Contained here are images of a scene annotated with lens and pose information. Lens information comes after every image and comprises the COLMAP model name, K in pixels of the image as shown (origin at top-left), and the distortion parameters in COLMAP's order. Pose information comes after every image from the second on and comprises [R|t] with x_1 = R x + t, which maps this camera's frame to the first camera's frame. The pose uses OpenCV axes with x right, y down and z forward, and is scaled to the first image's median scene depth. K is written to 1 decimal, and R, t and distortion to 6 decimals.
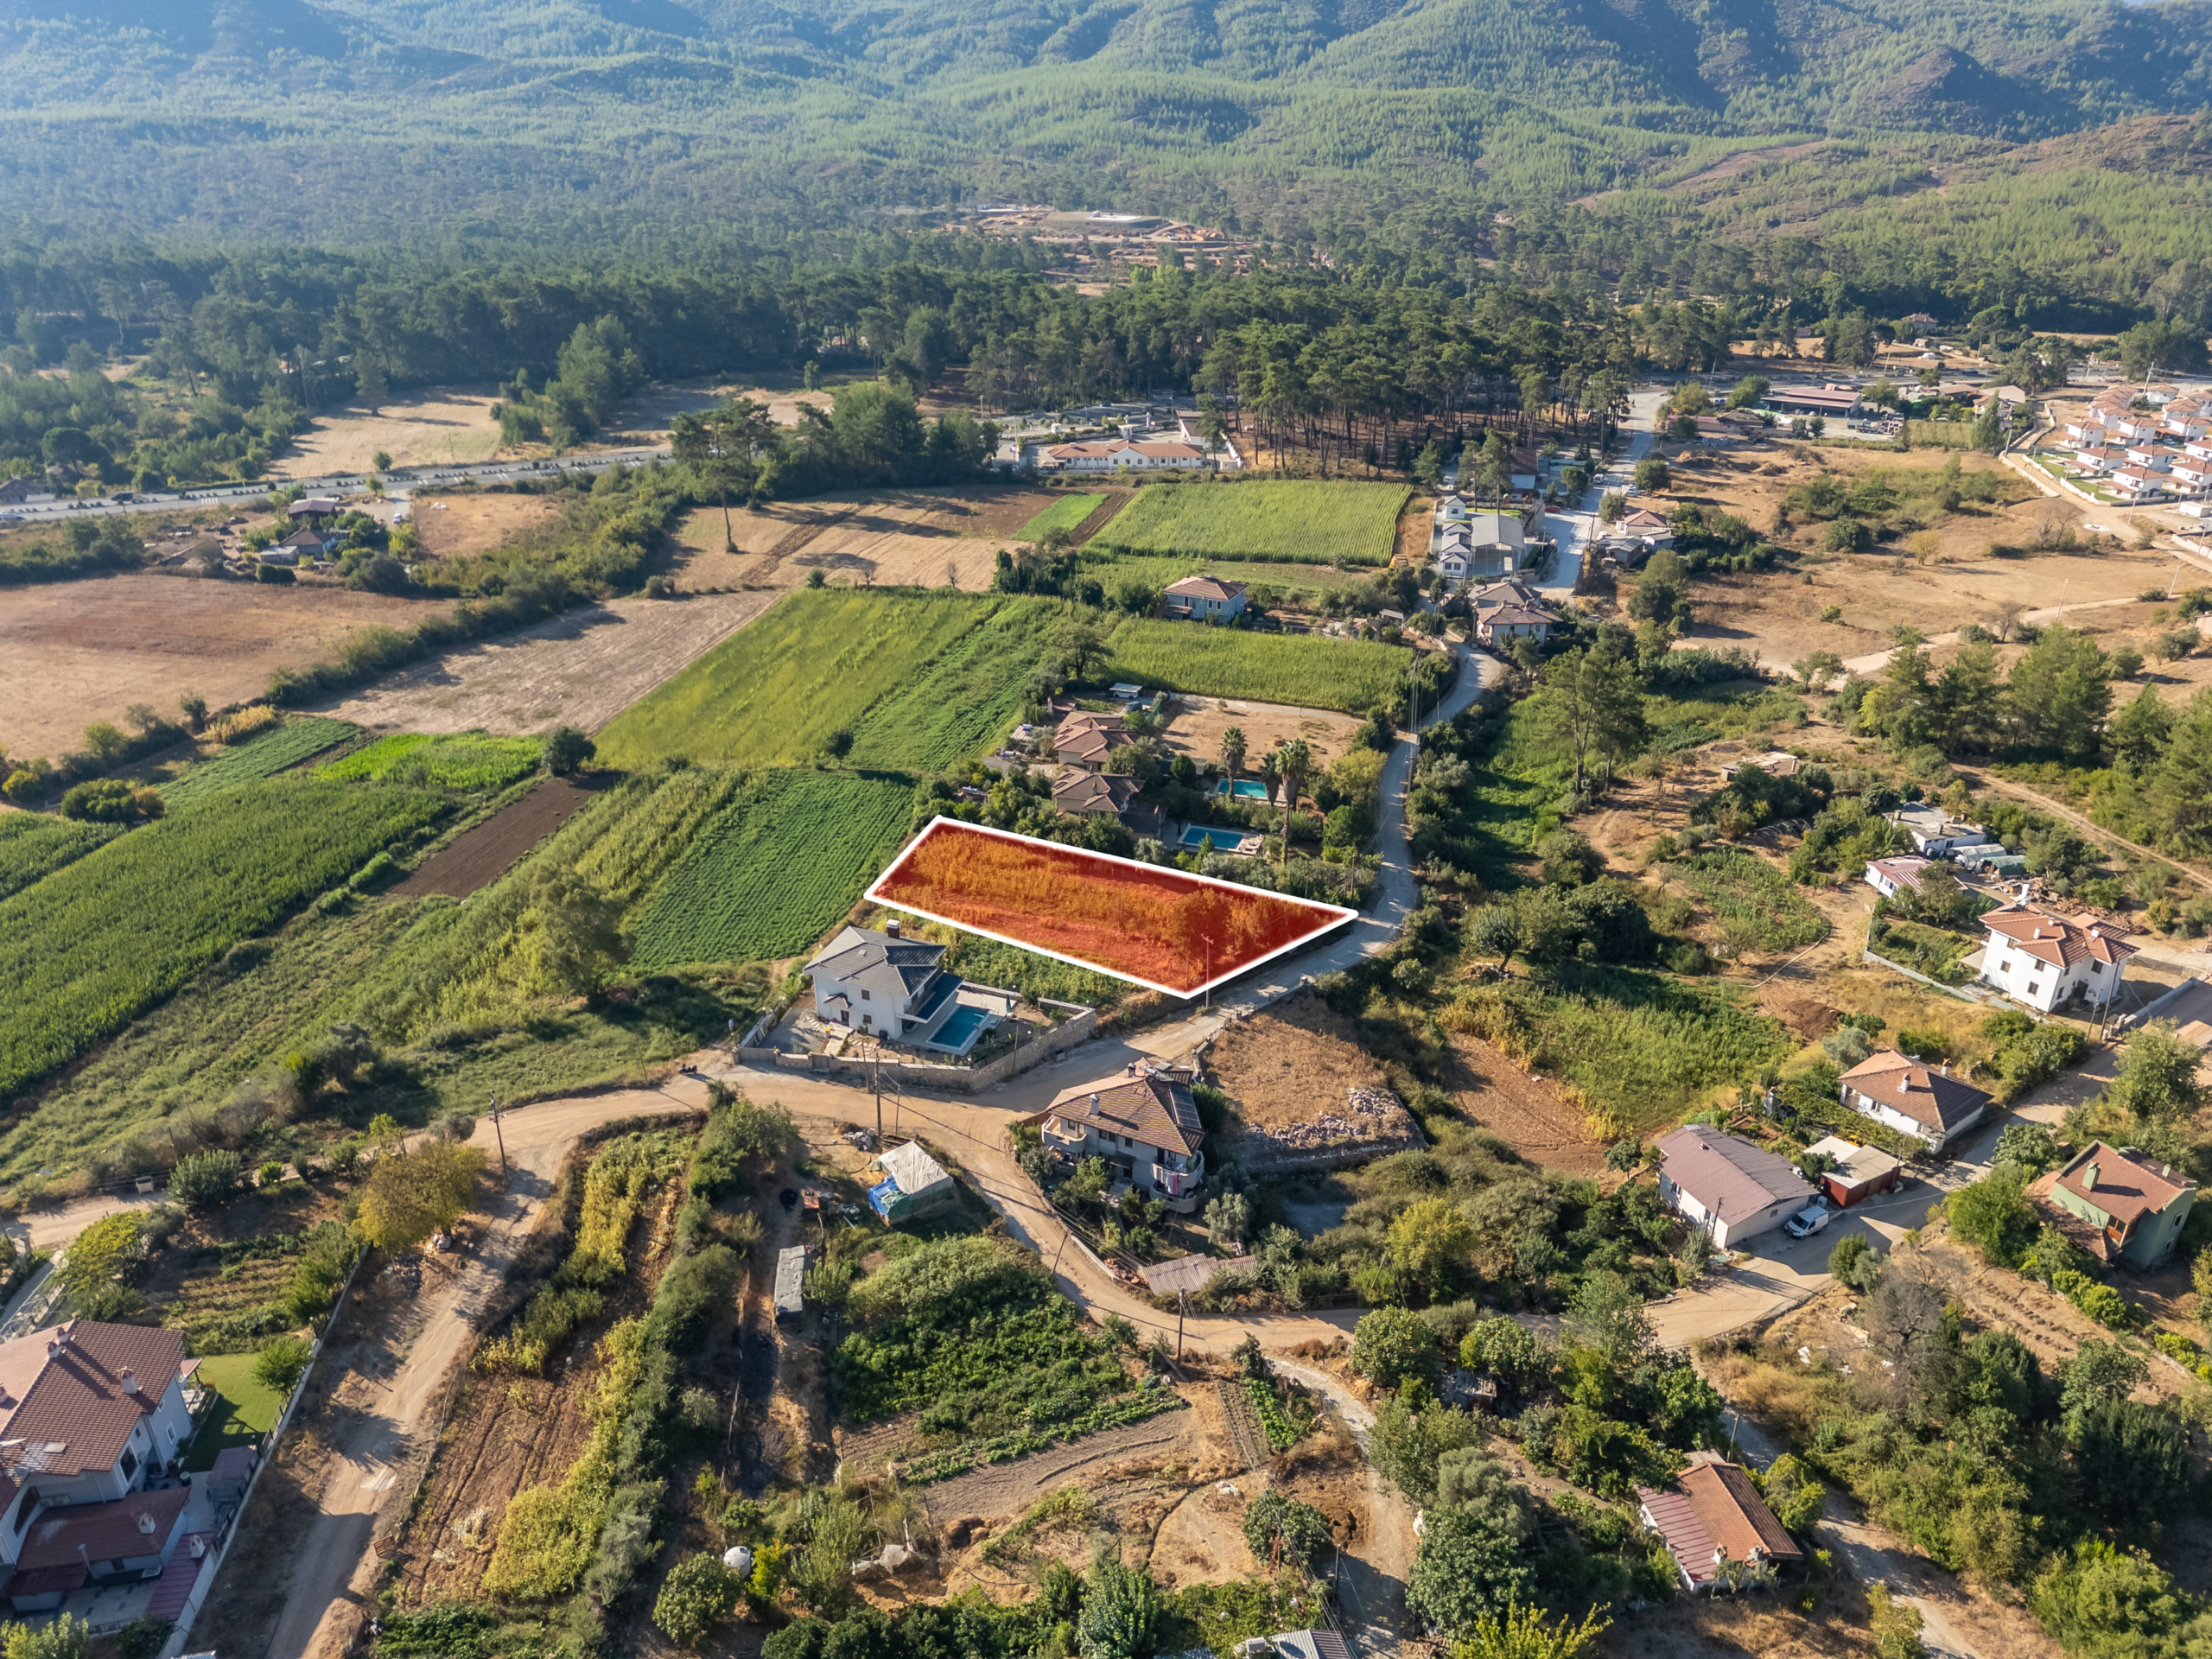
lens RADIAL K [[1548.1, 0, 1103.7], [0, 1548.1, 837.0], [0, 0, 1]] dist [0.063474, -0.060987]
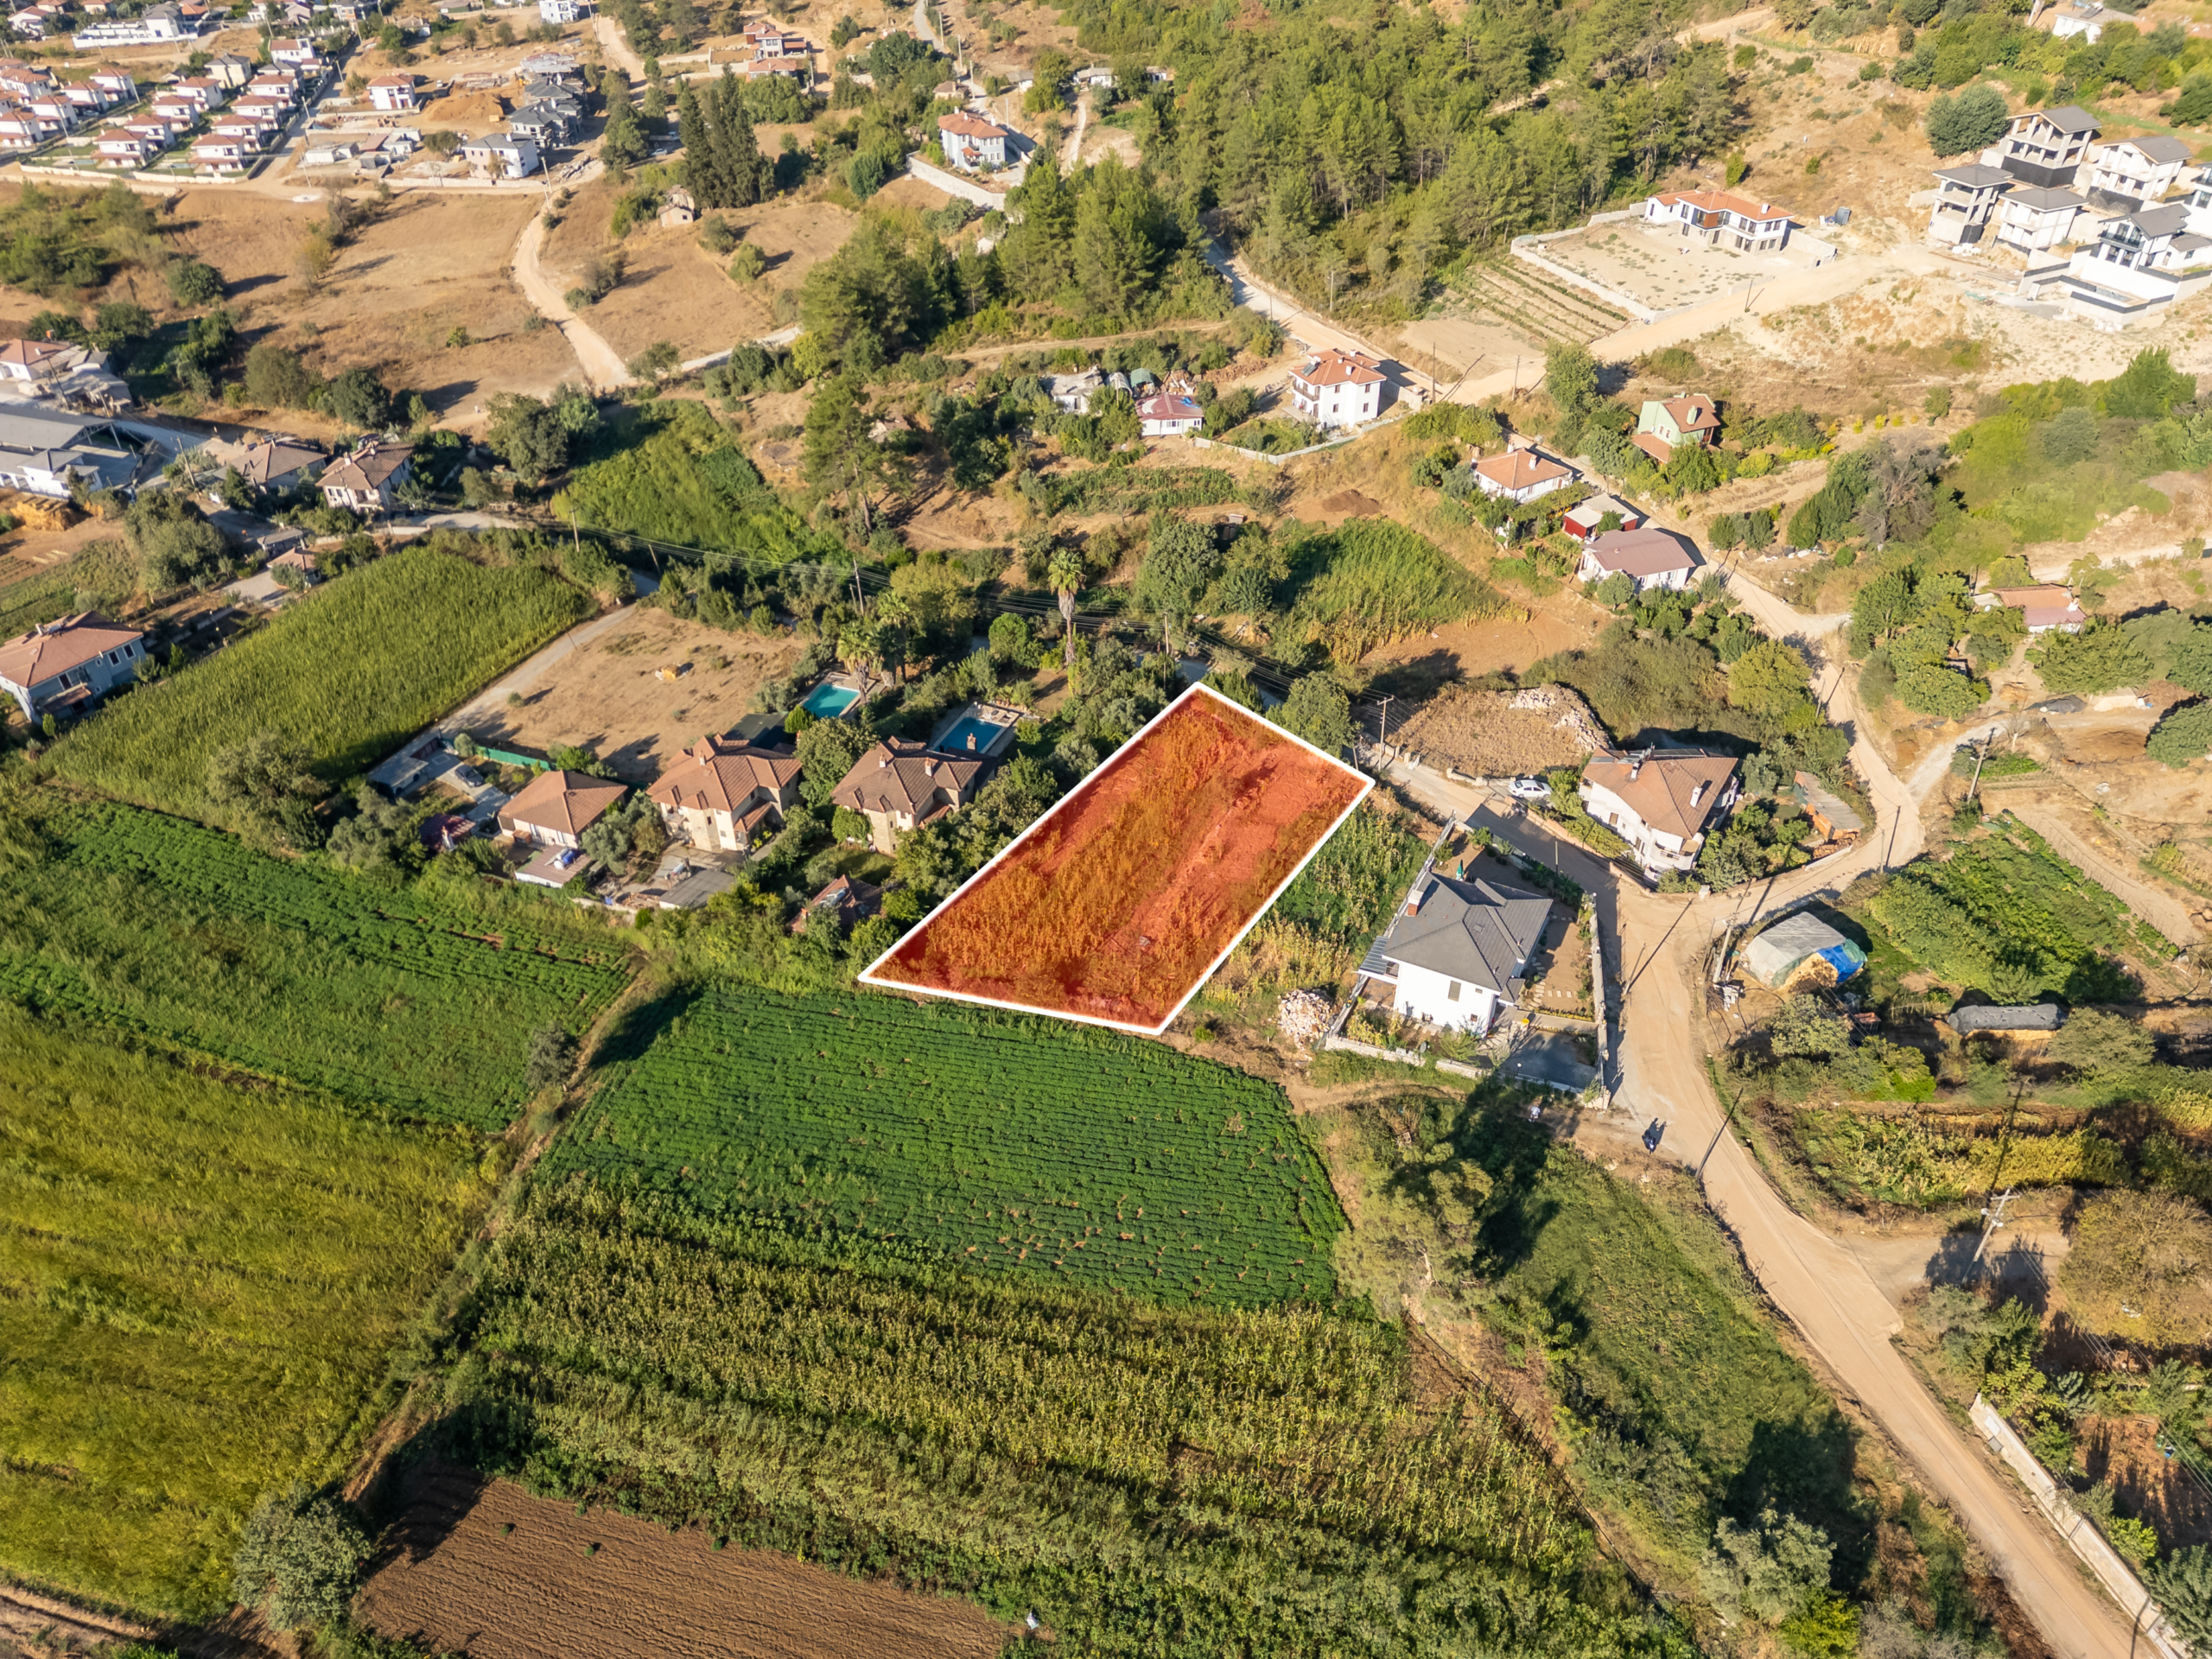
lens RADIAL K [[1548.1, 0, 1103.7], [0, 1548.1, 837.0], [0, 0, 1]] dist [0.063474, -0.060987]
pose [[0.103249, -0.604849, 0.789619, -0.385043], [0.449396, 0.736582, 0.505461, -0.219689], [-0.887346, 0.302663, 0.347868, 0.447698]]
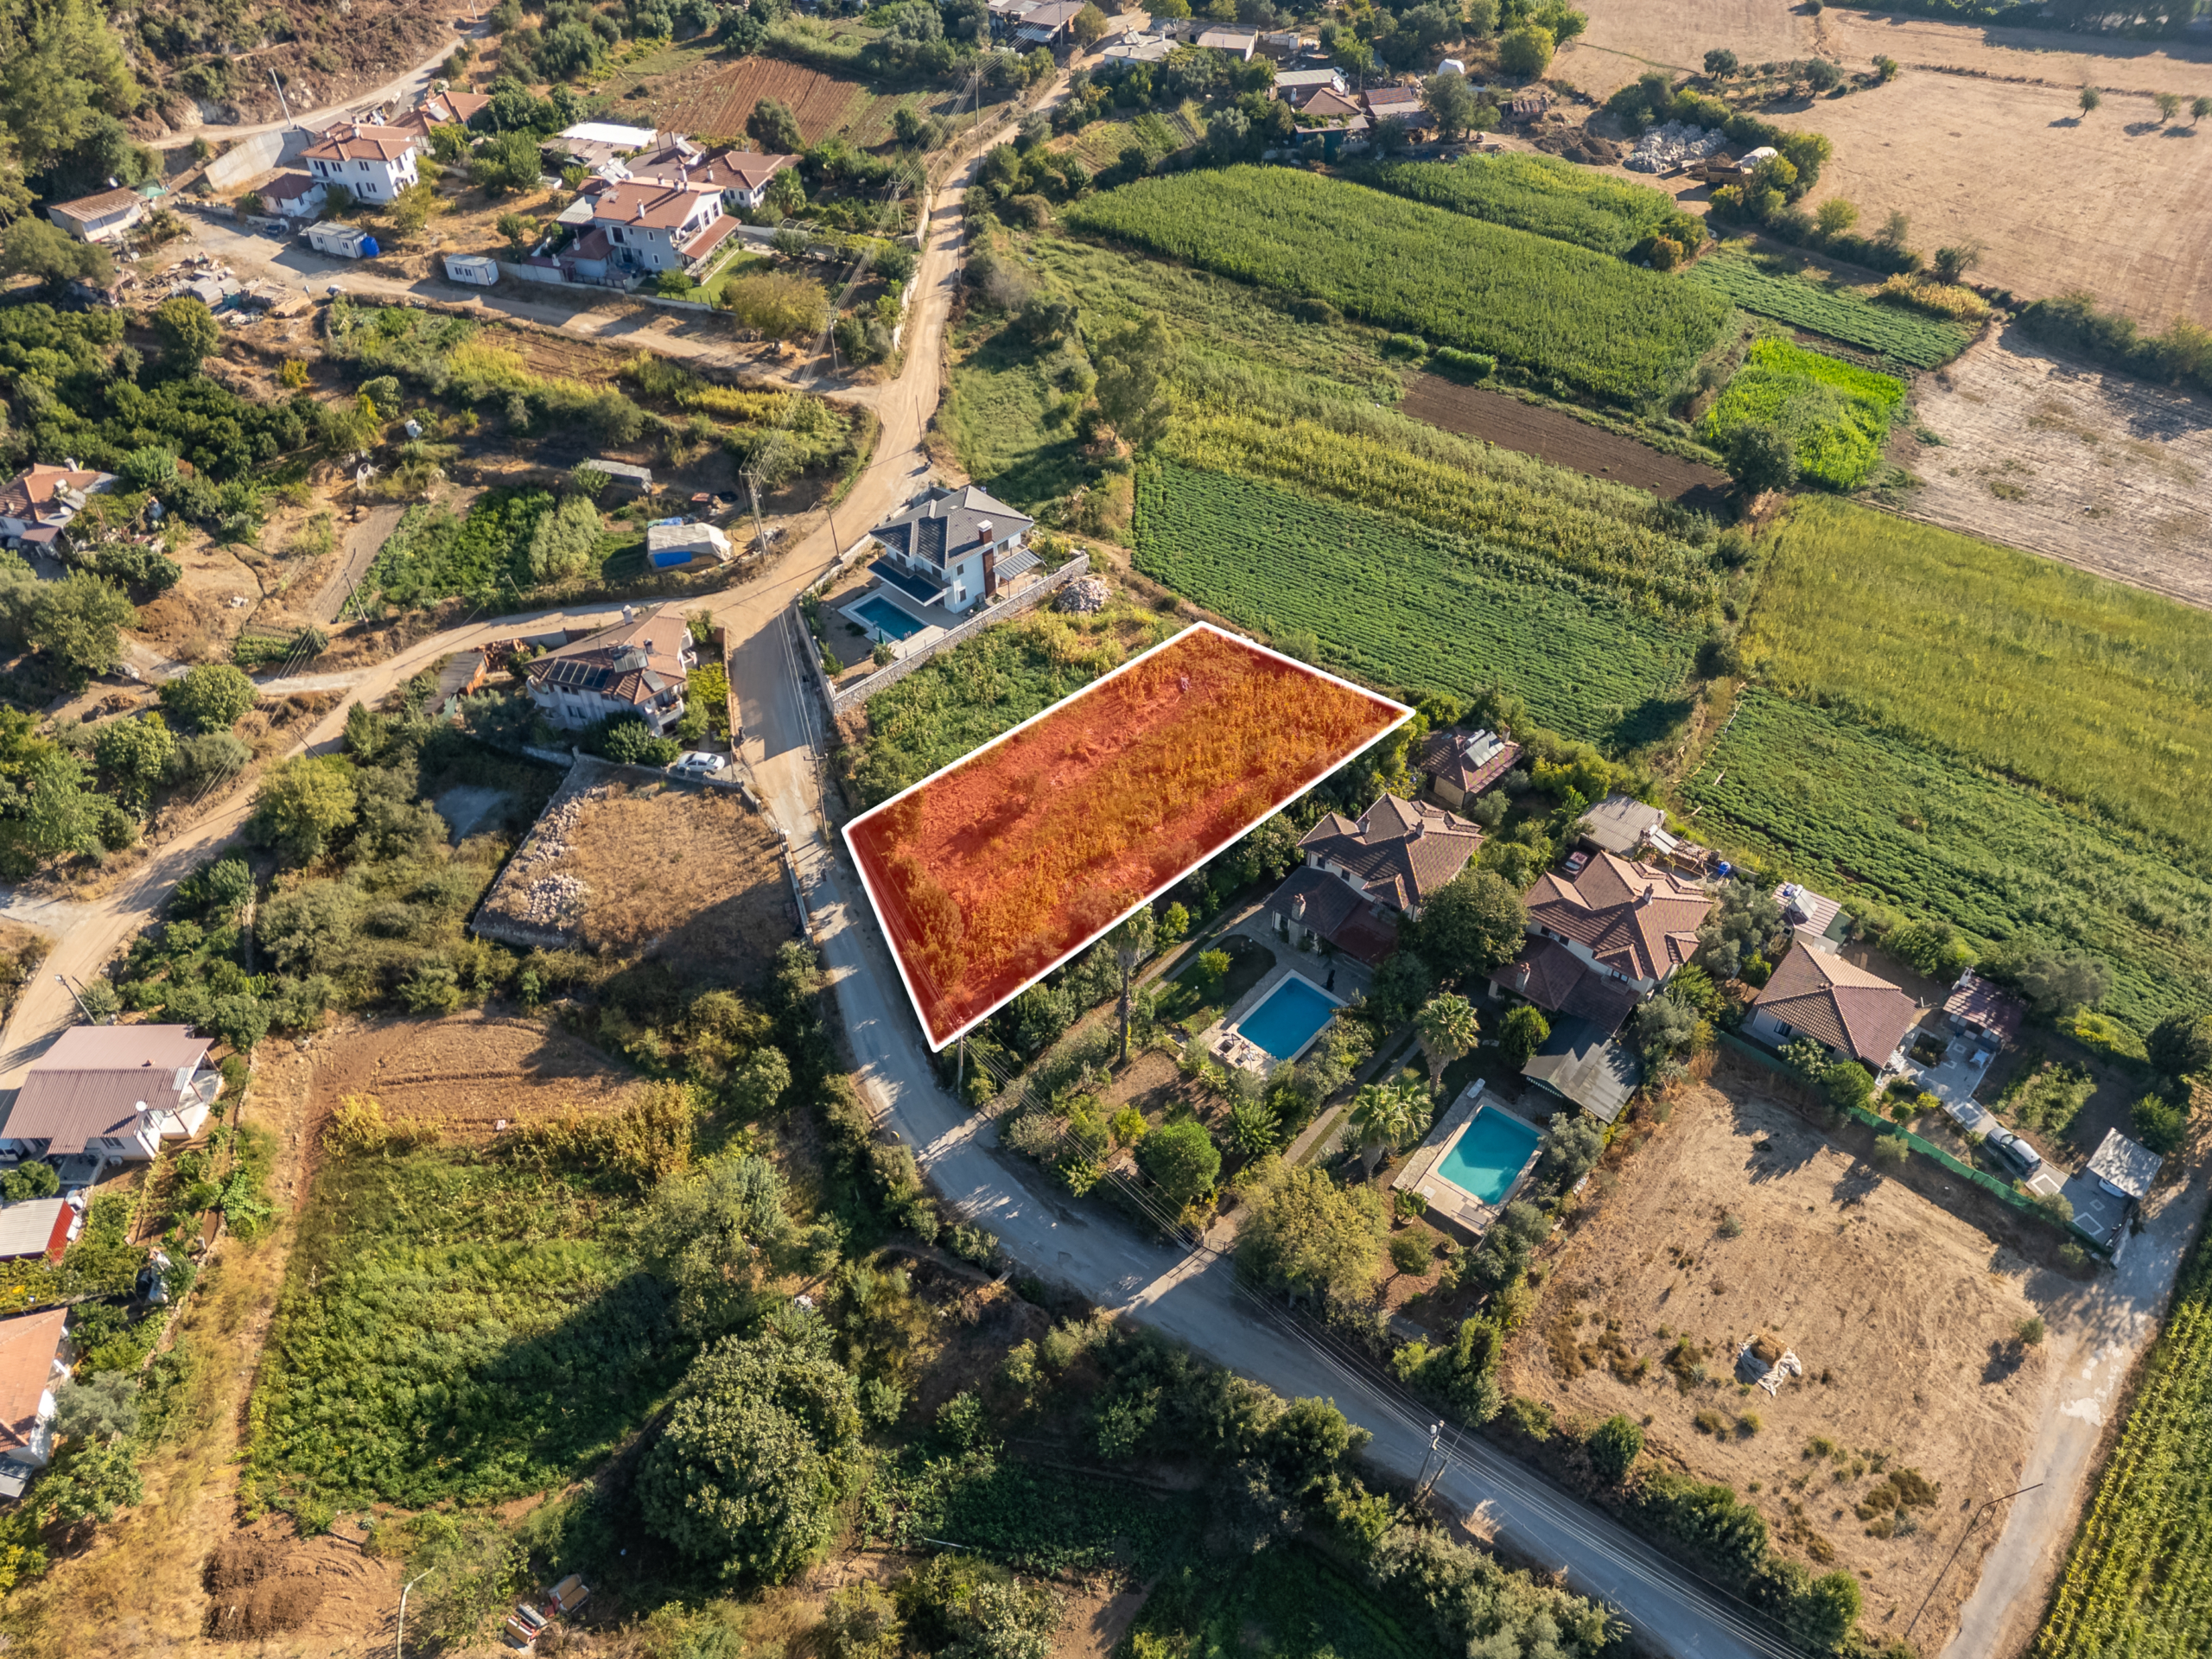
lens RADIAL K [[1548.1, 0, 1103.7], [0, 1548.1, 837.0], [0, 0, 1]] dist [0.063474, -0.060987]
pose [[-0.396931, 0.639423, -0.658471, 0.287153], [-0.398545, 0.526175, 0.751200, -0.290587], [0.826806, 0.560605, 0.045984, 0.581255]]
